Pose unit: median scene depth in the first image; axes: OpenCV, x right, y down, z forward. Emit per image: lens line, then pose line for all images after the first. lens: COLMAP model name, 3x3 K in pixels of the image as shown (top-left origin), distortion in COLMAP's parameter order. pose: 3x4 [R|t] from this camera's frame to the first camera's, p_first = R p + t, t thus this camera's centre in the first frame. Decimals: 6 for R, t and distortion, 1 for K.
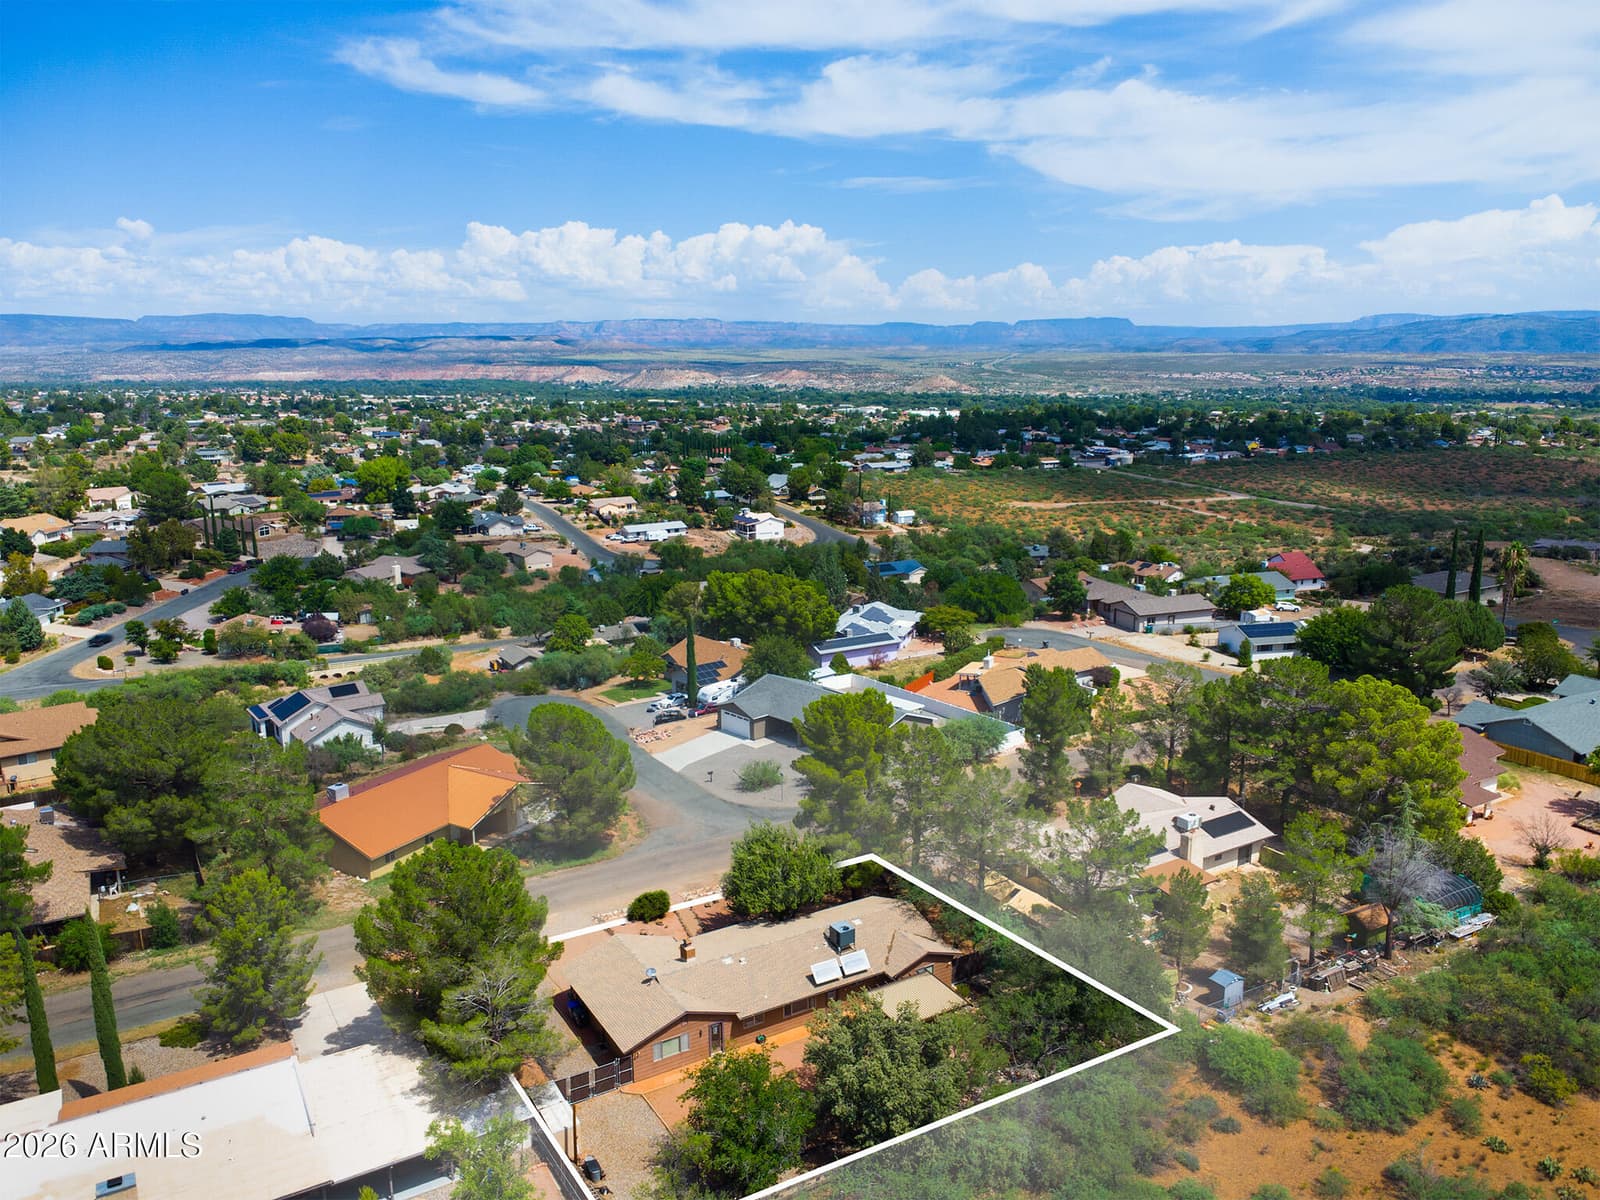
lens RADIAL K [[1207.9, 0, 752.7], [0, 1207.9, 497.5], [0, 0, 1]] dist [0.008375, -0.010569]
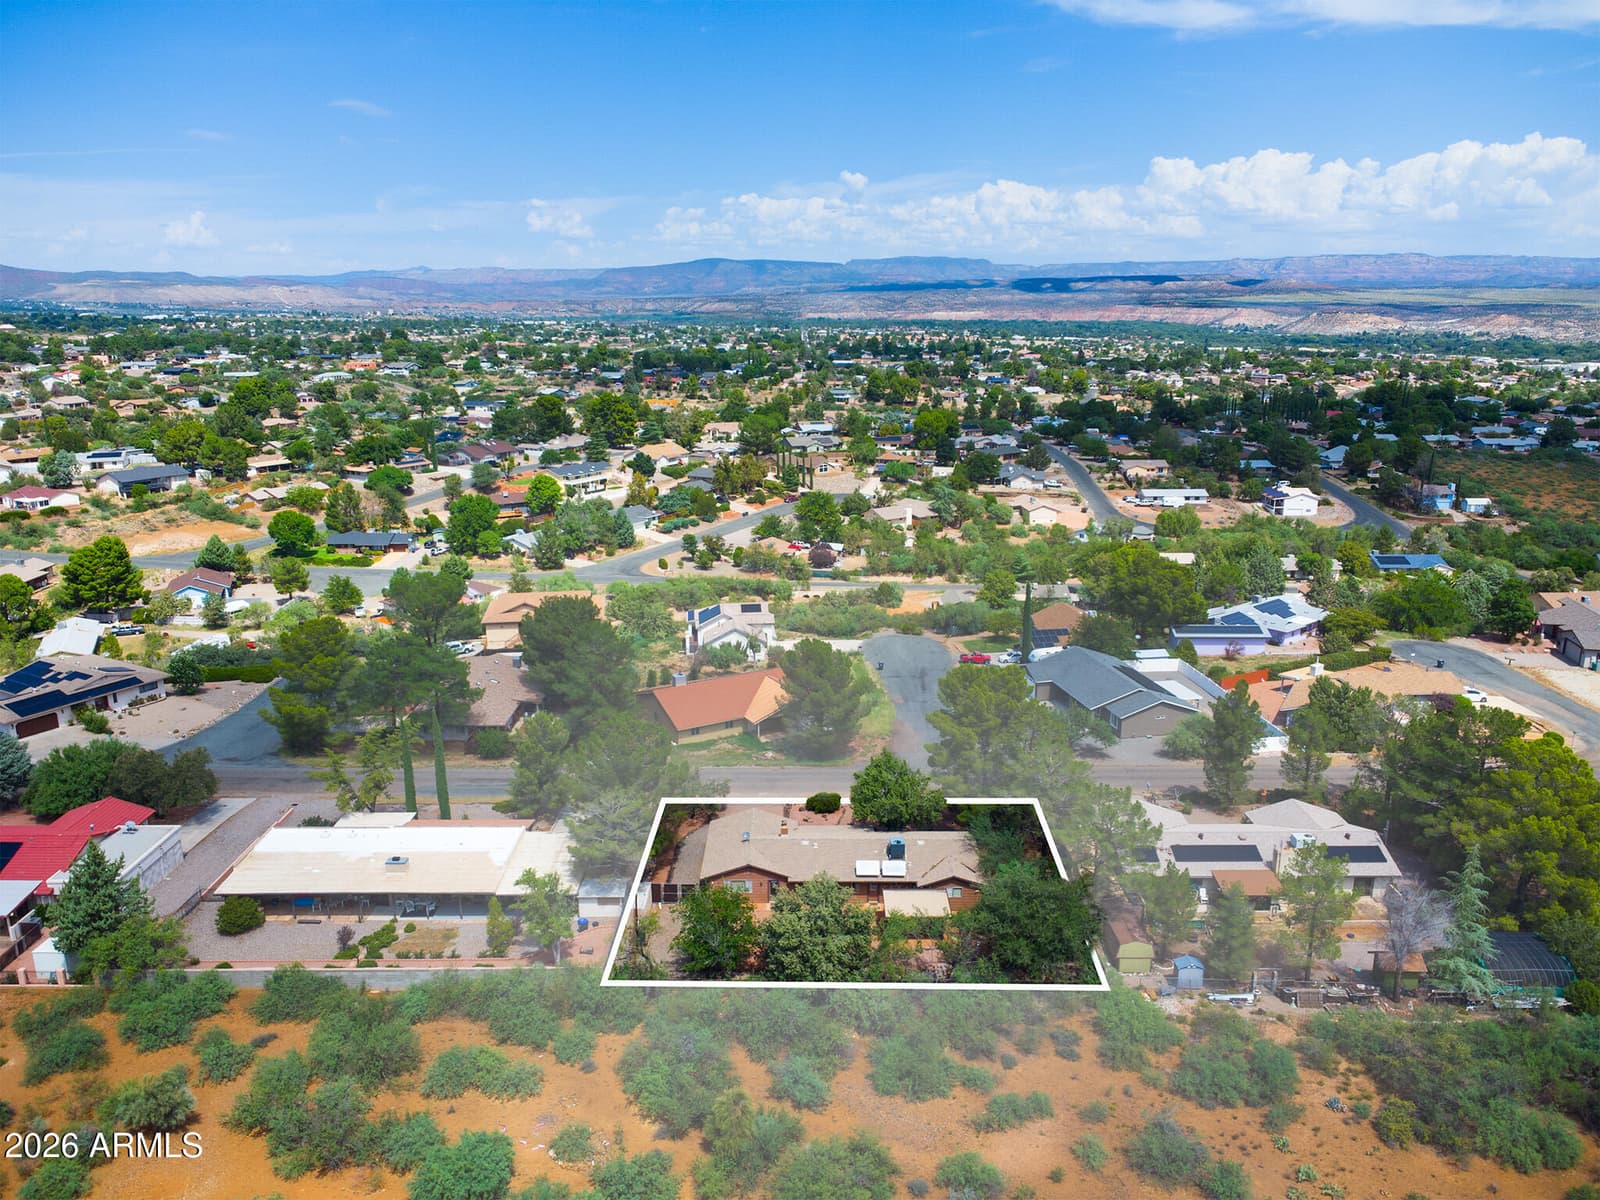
lens RADIAL K [[1207.9, 0, 752.7], [0, 1207.9, 497.5], [0, 0, 1]] dist [0.008375, -0.010569]
pose [[0.844648, 0.088836, -0.527900, 0.147743], [-0.059319, 0.995593, 0.072630, -0.022970], [0.532026, -0.030033, 0.846195, -0.038934]]
